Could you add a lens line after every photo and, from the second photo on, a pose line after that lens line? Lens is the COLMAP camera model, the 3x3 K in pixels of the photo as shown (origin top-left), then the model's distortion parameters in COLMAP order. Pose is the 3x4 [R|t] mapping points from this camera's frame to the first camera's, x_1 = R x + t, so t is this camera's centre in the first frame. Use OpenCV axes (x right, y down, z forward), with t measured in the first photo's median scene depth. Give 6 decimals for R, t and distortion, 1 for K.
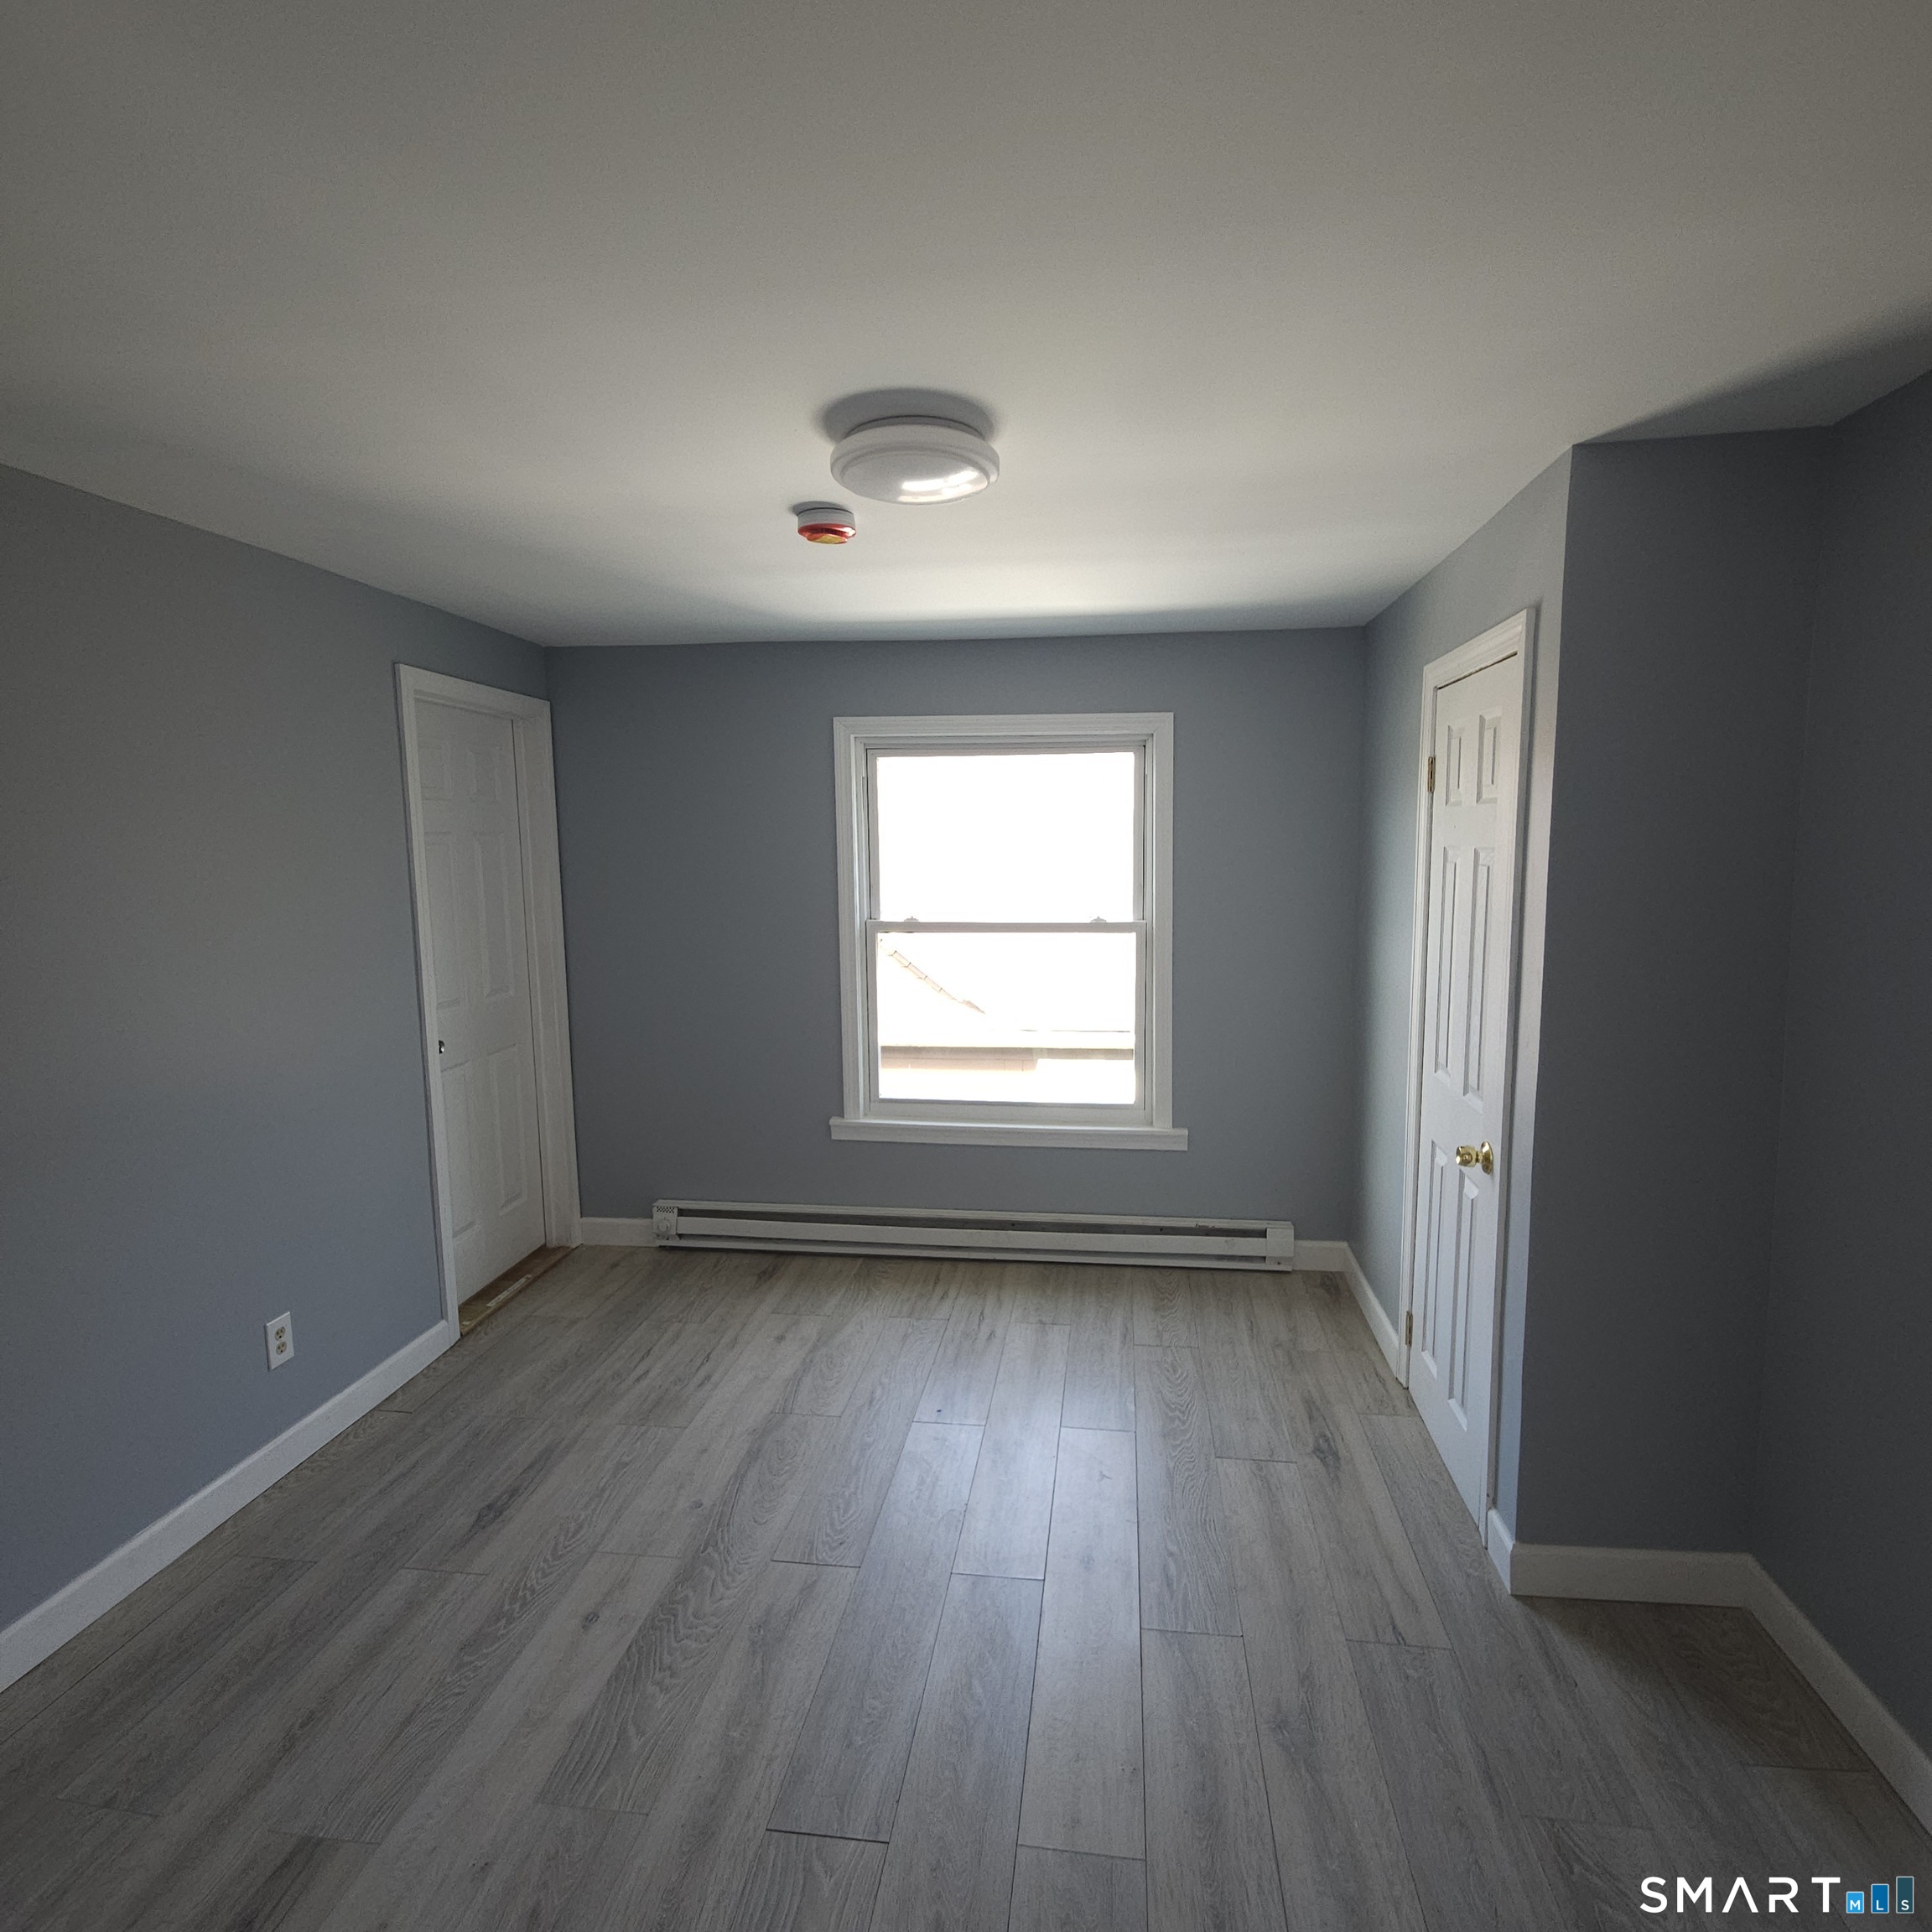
lens RADIAL K [[1046.4, 0, 974.3], [0, 1046.4, 973.9], [0, 0, 1]] dist [0.003635, -0.004581]
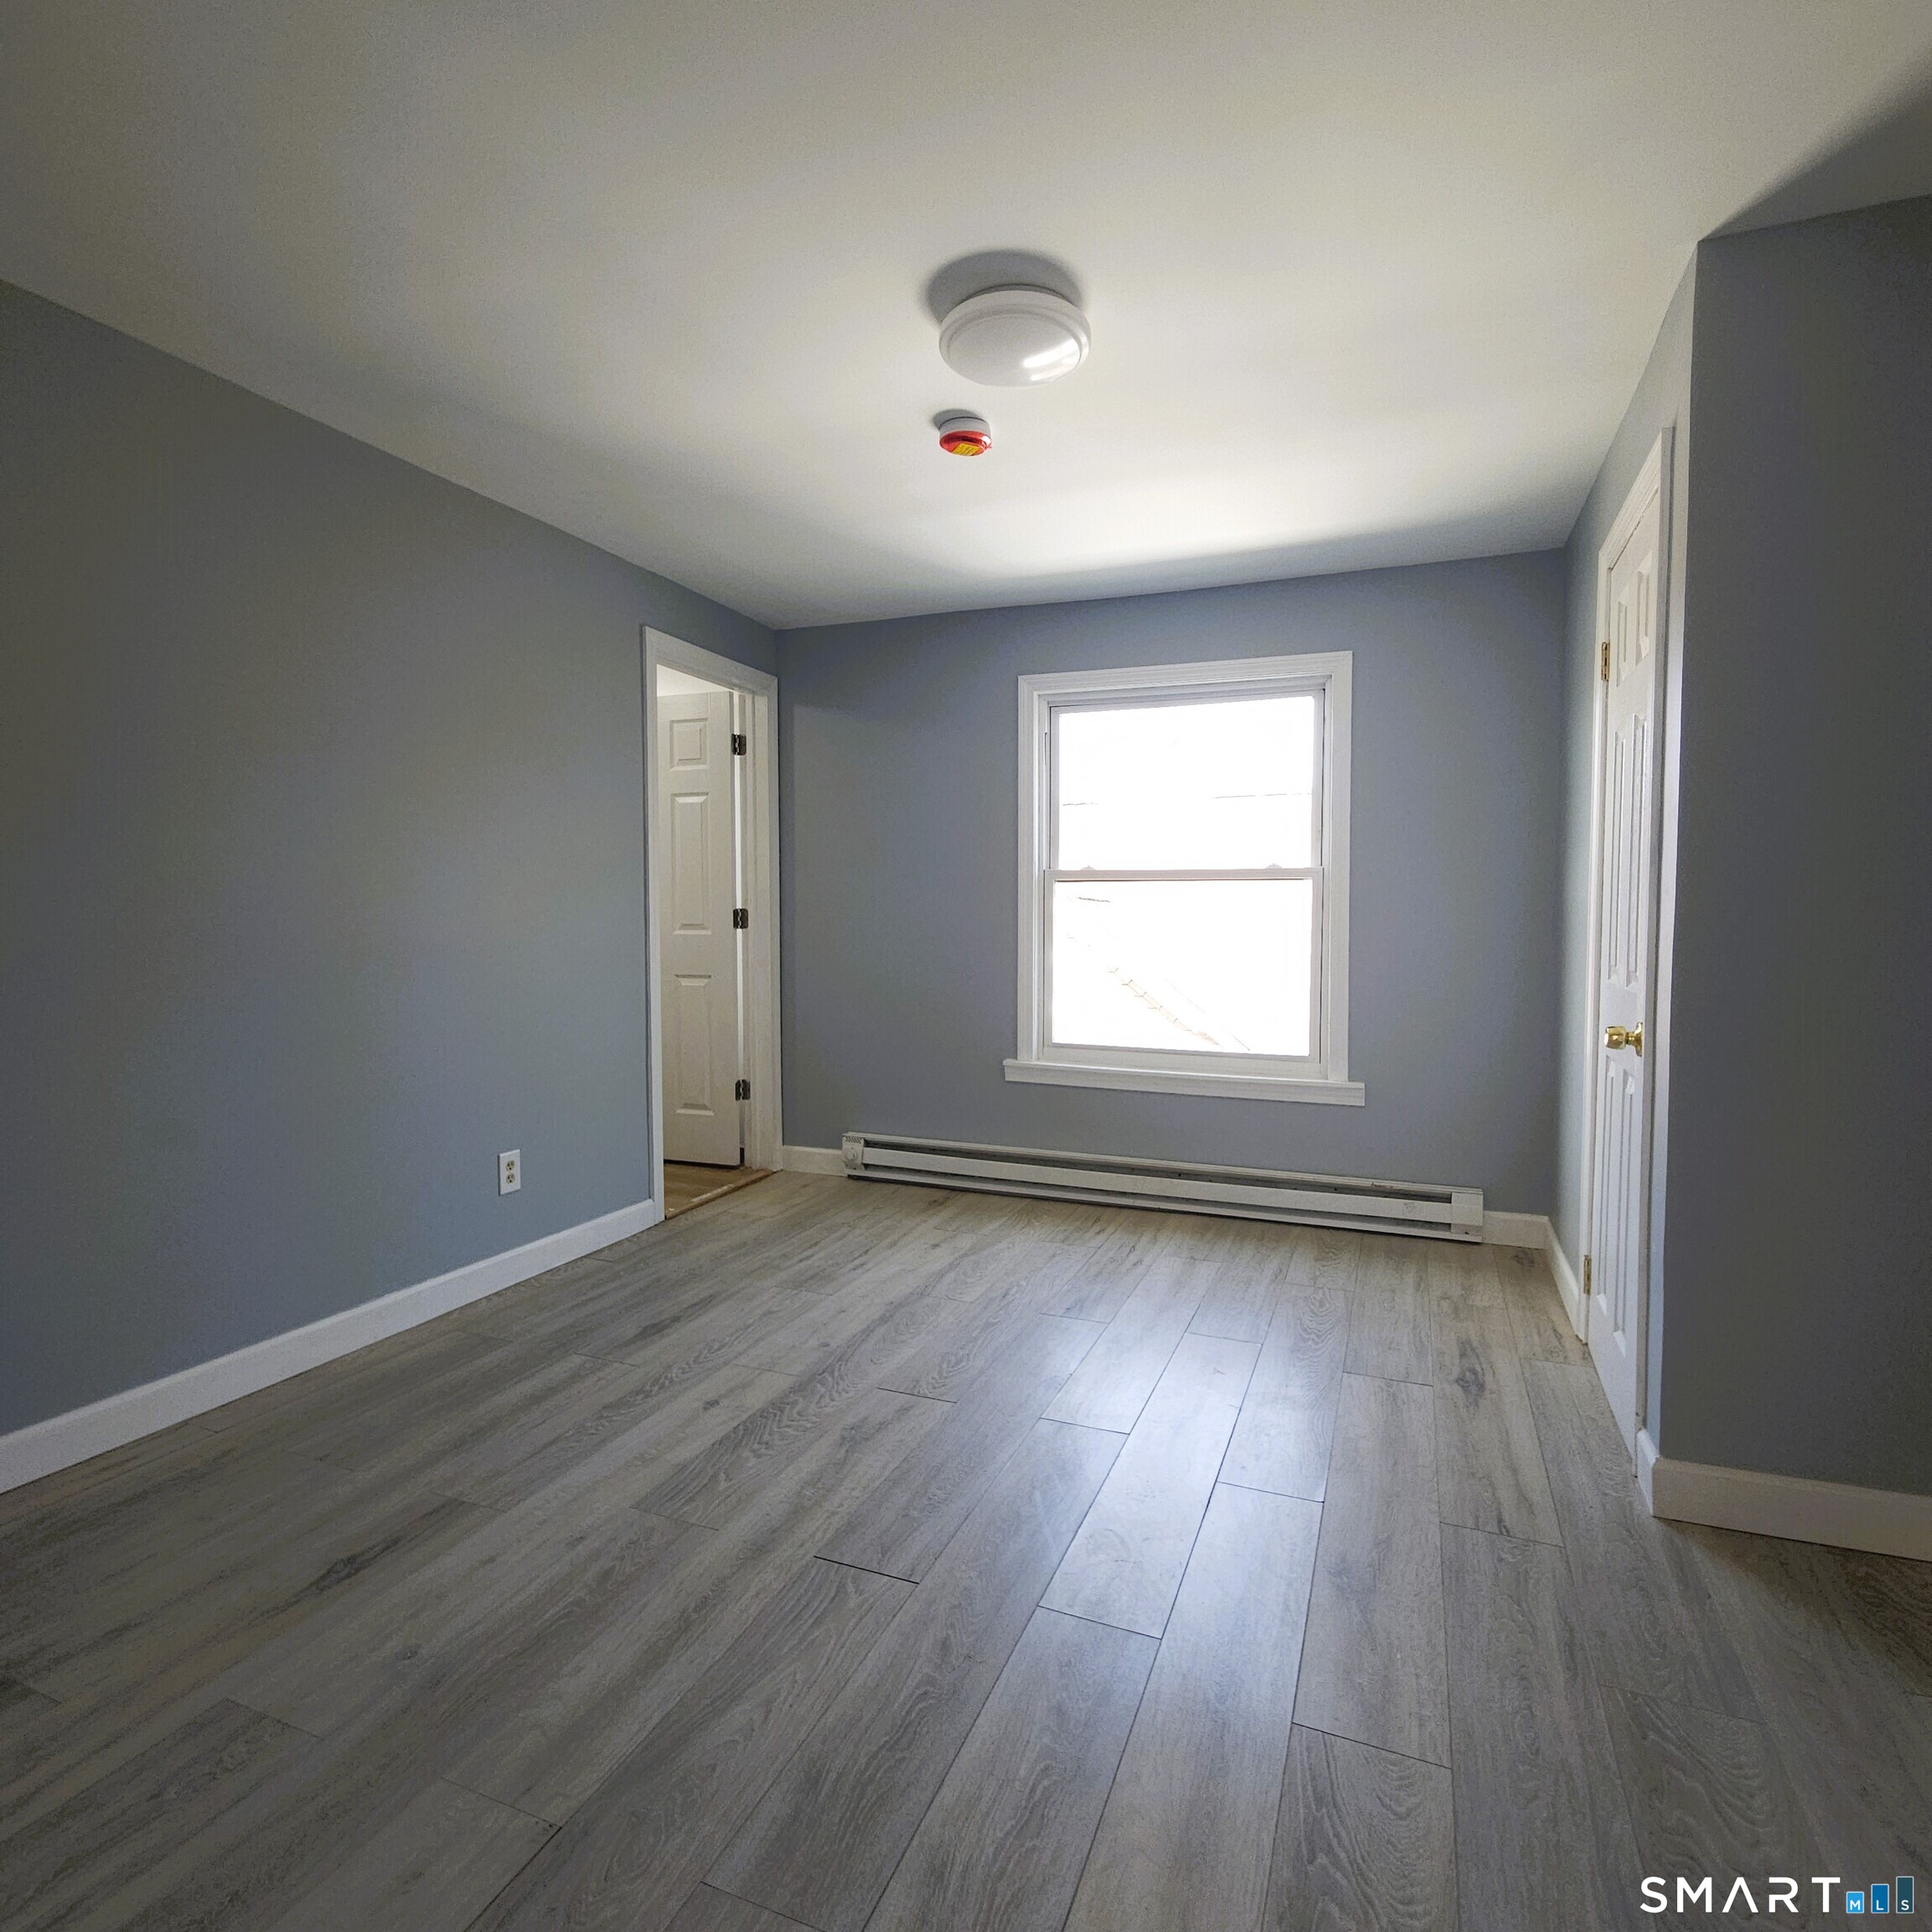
lens RADIAL K [[1046.4, 0, 974.6], [0, 1046.4, 978.6], [0, 0, 1]] dist [0.003635, -0.004581]
pose [[0.966685, 0.026603, -0.254583, 0.140947], [-0.044028, 0.997043, -0.062989, 0.182027], [0.252155, 0.072099, 0.964997, -0.027409]]
